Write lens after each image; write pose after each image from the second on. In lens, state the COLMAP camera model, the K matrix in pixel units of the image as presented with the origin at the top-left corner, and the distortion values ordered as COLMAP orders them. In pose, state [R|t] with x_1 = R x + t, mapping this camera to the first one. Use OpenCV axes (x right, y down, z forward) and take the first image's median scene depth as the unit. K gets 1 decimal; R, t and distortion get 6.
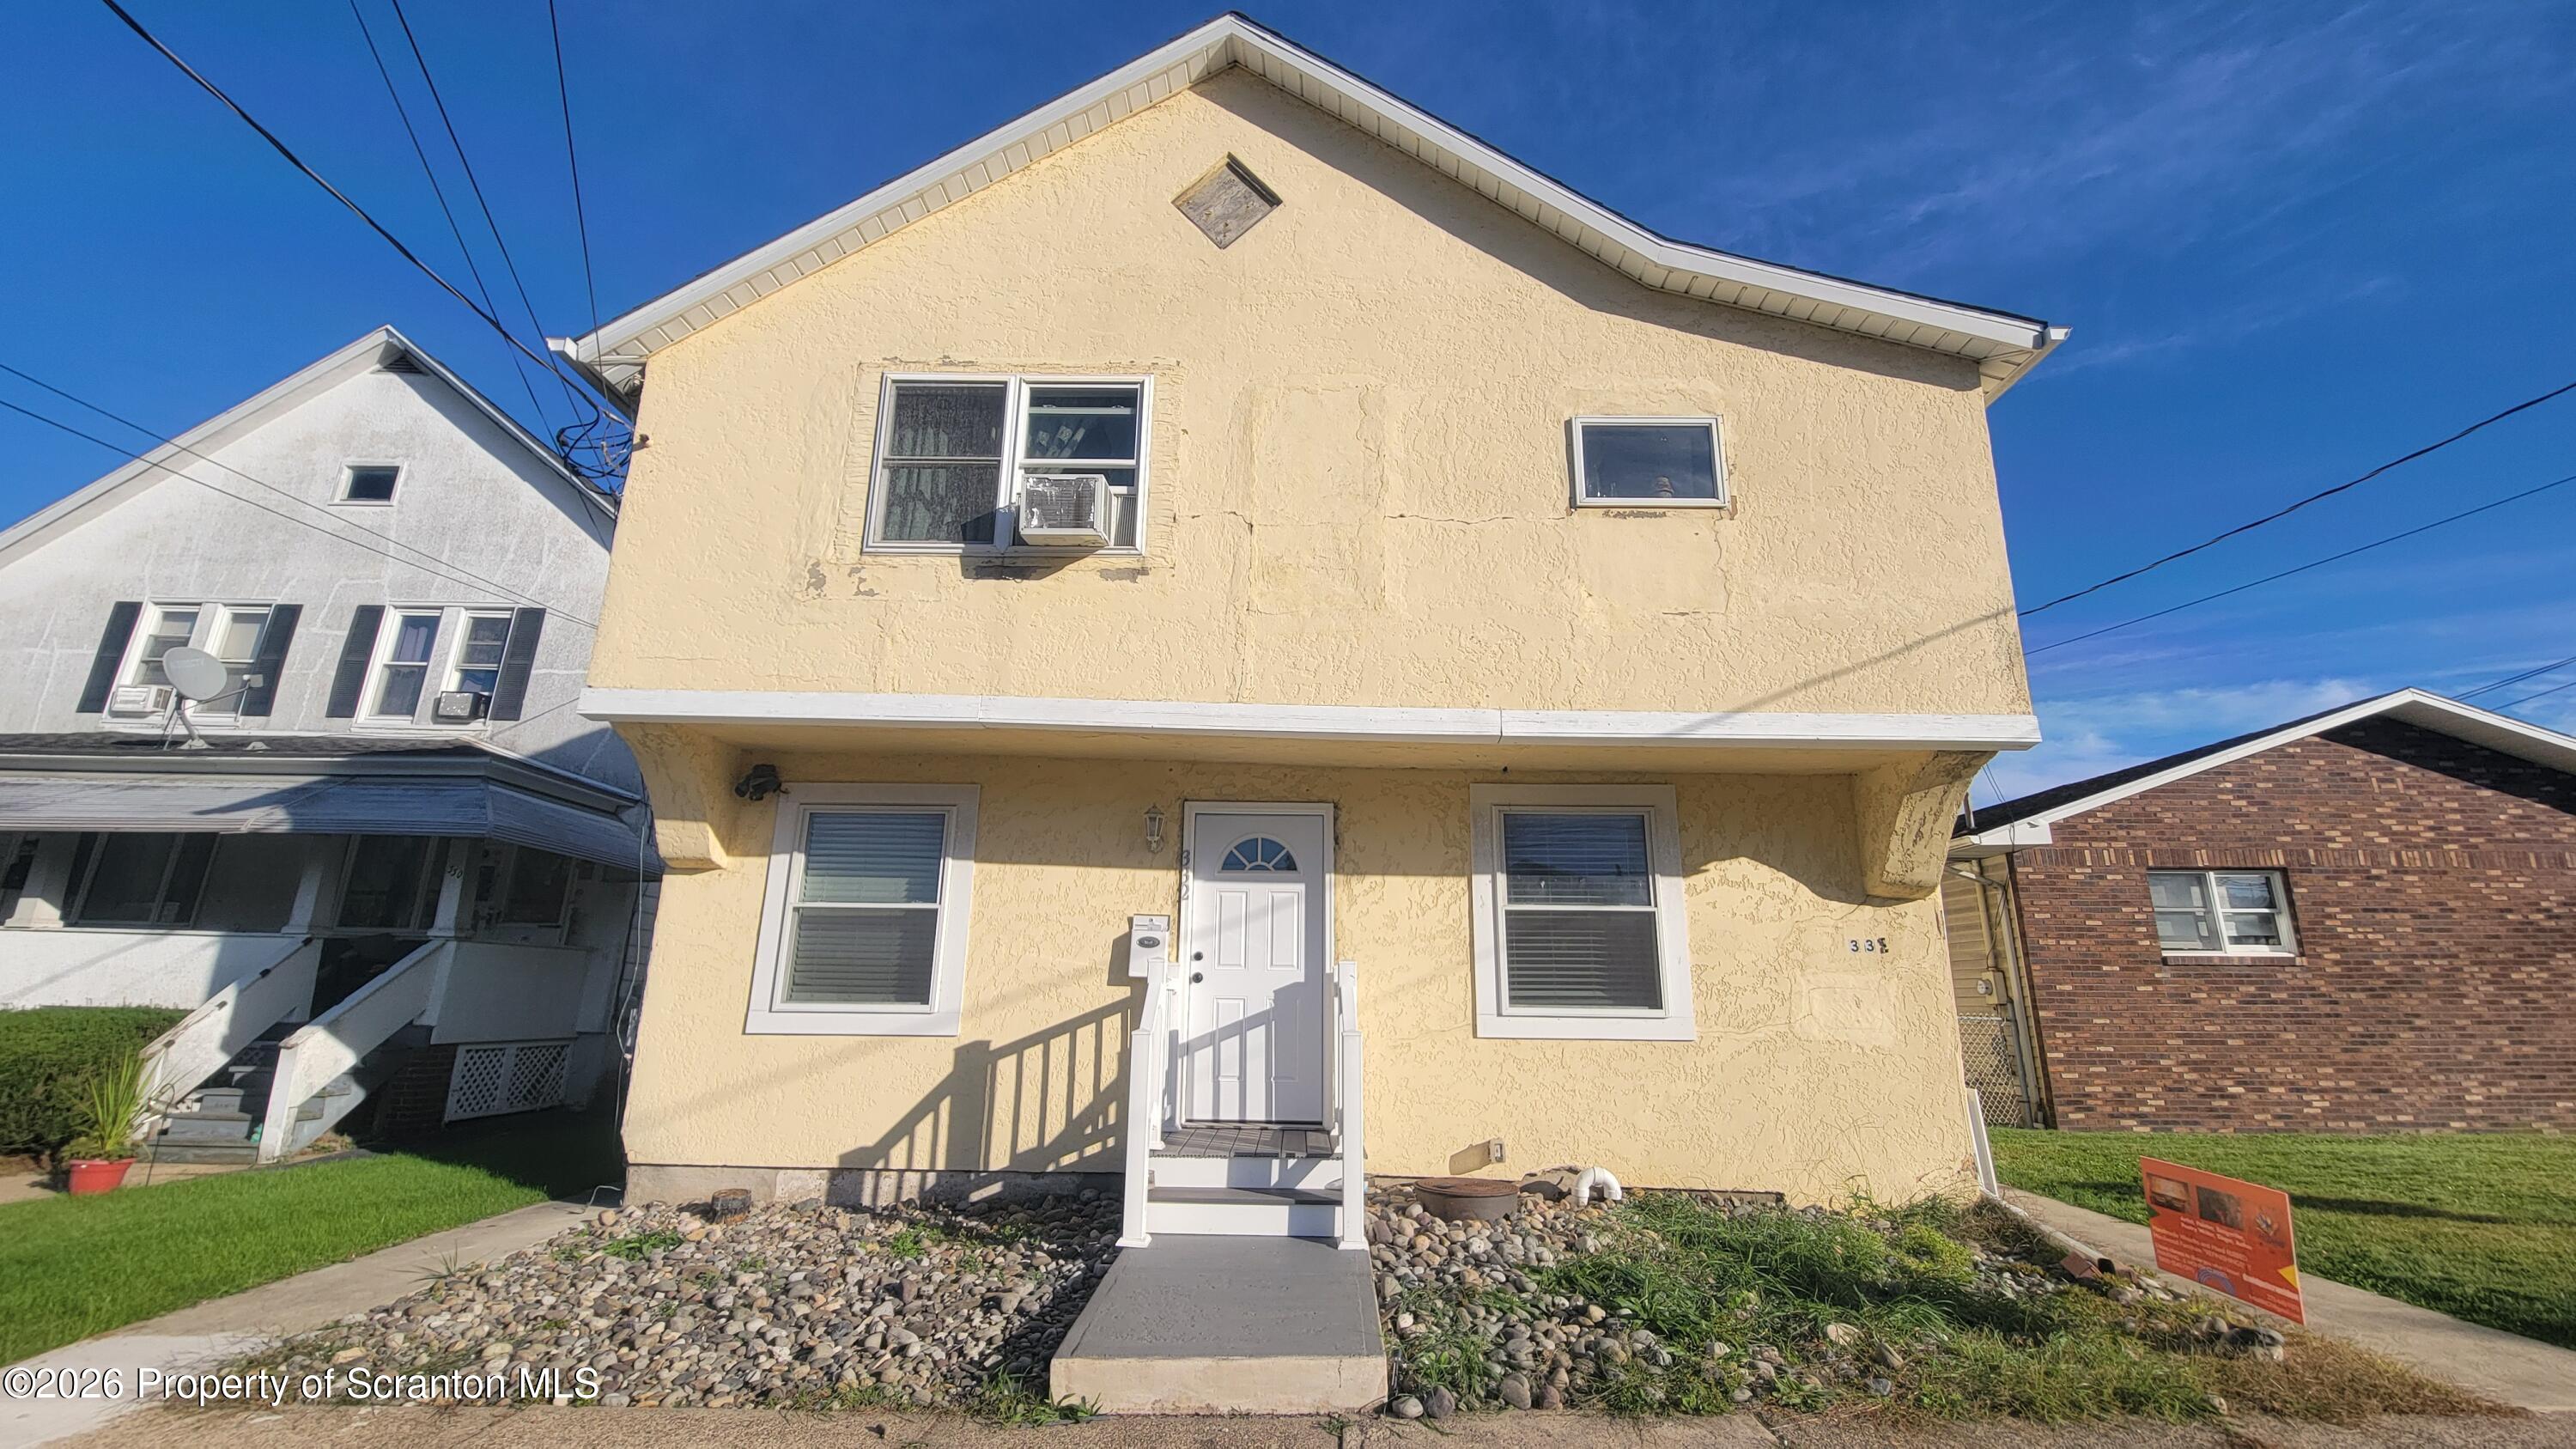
lens RADIAL K [[1048.2, 0, 1282.8], [0, 1048.2, 726.8], [0, 0, 1]] dist [0.003631, 0.000056]
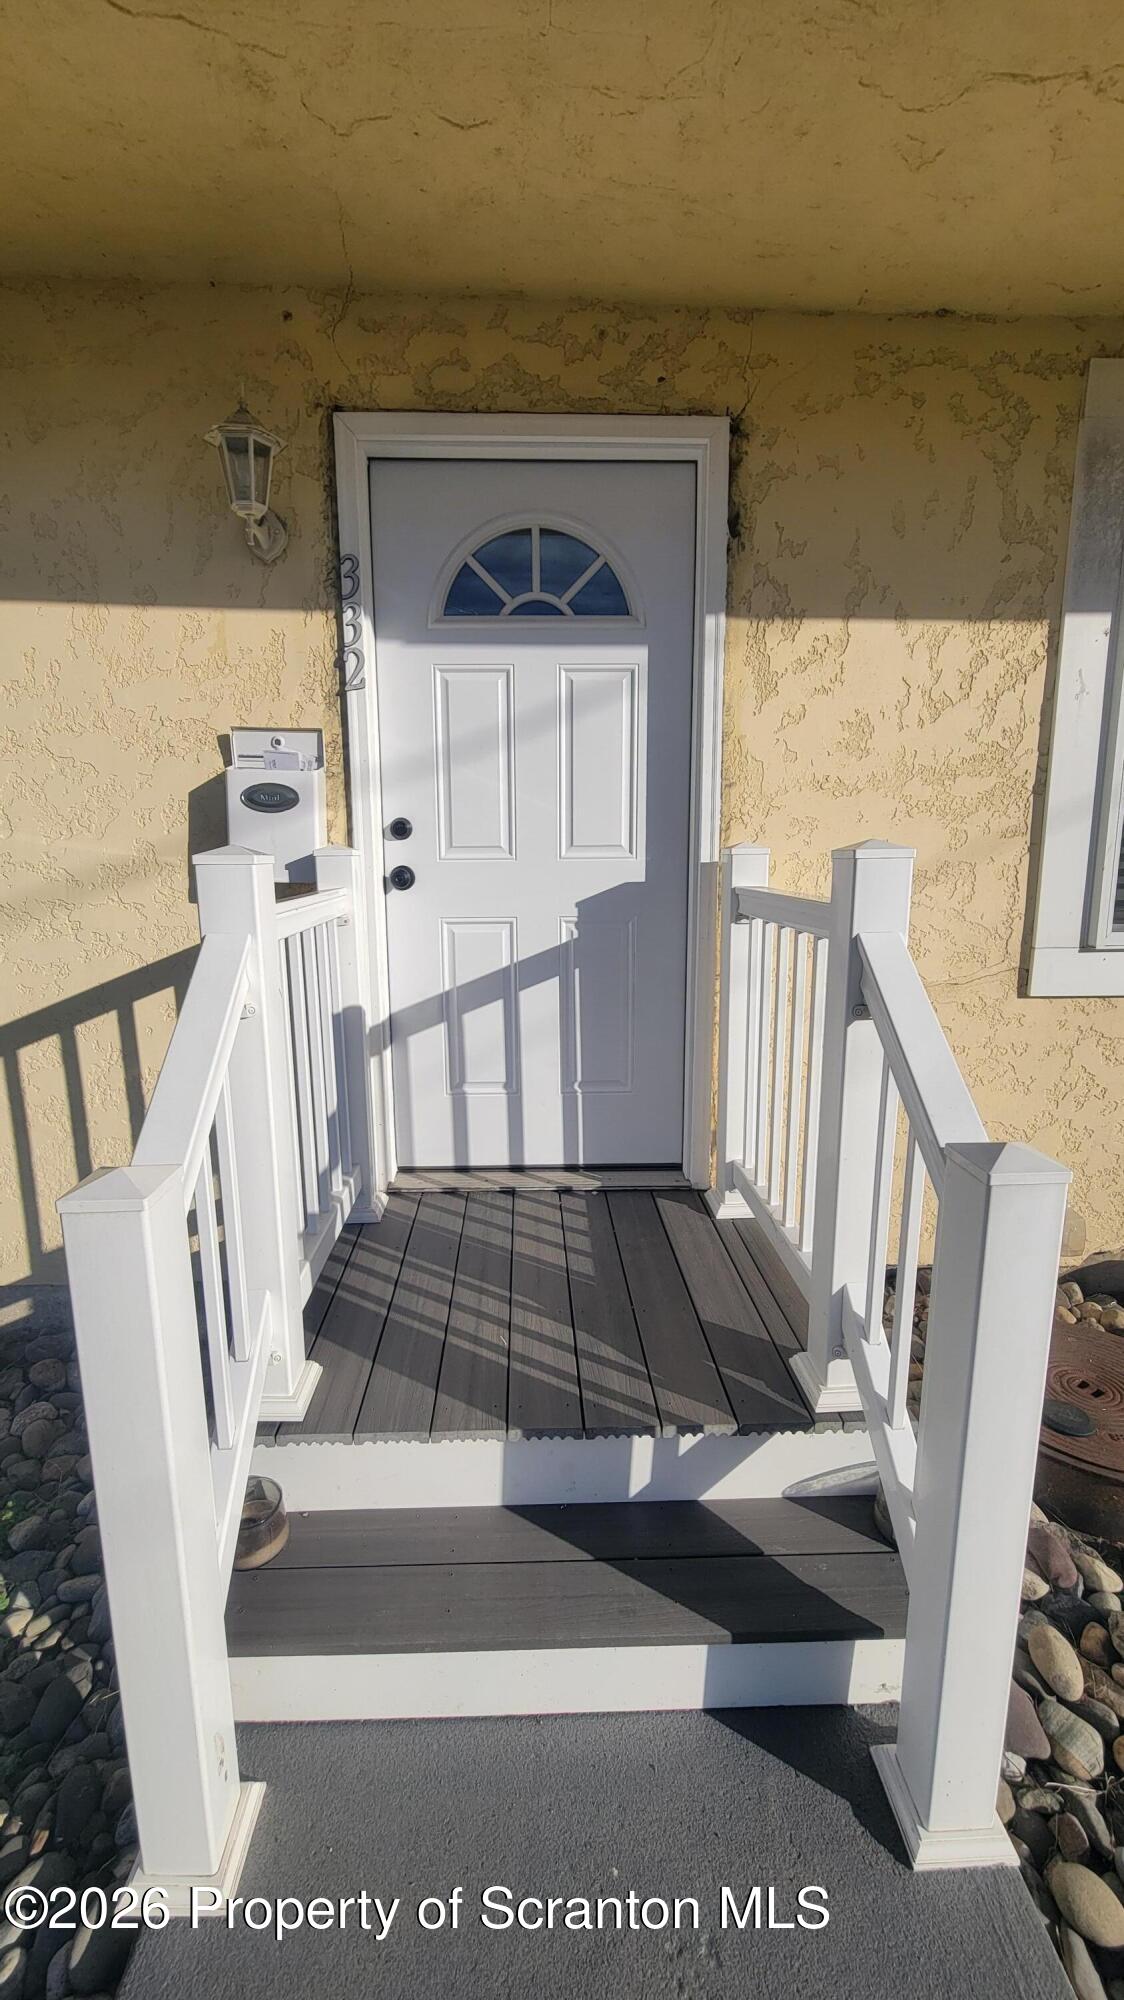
lens RADIAL K [[813.7, 0, 547.4], [0, 813.7, 1005.2], [0, 0, 1]] dist [0.003631, 0.000056]
pose [[0.998857, -0.026958, 0.039458, -0.035398], [0.007122, 0.900448, 0.434906, 0.139229], [-0.047254, -0.434128, 0.899611, 0.663514]]
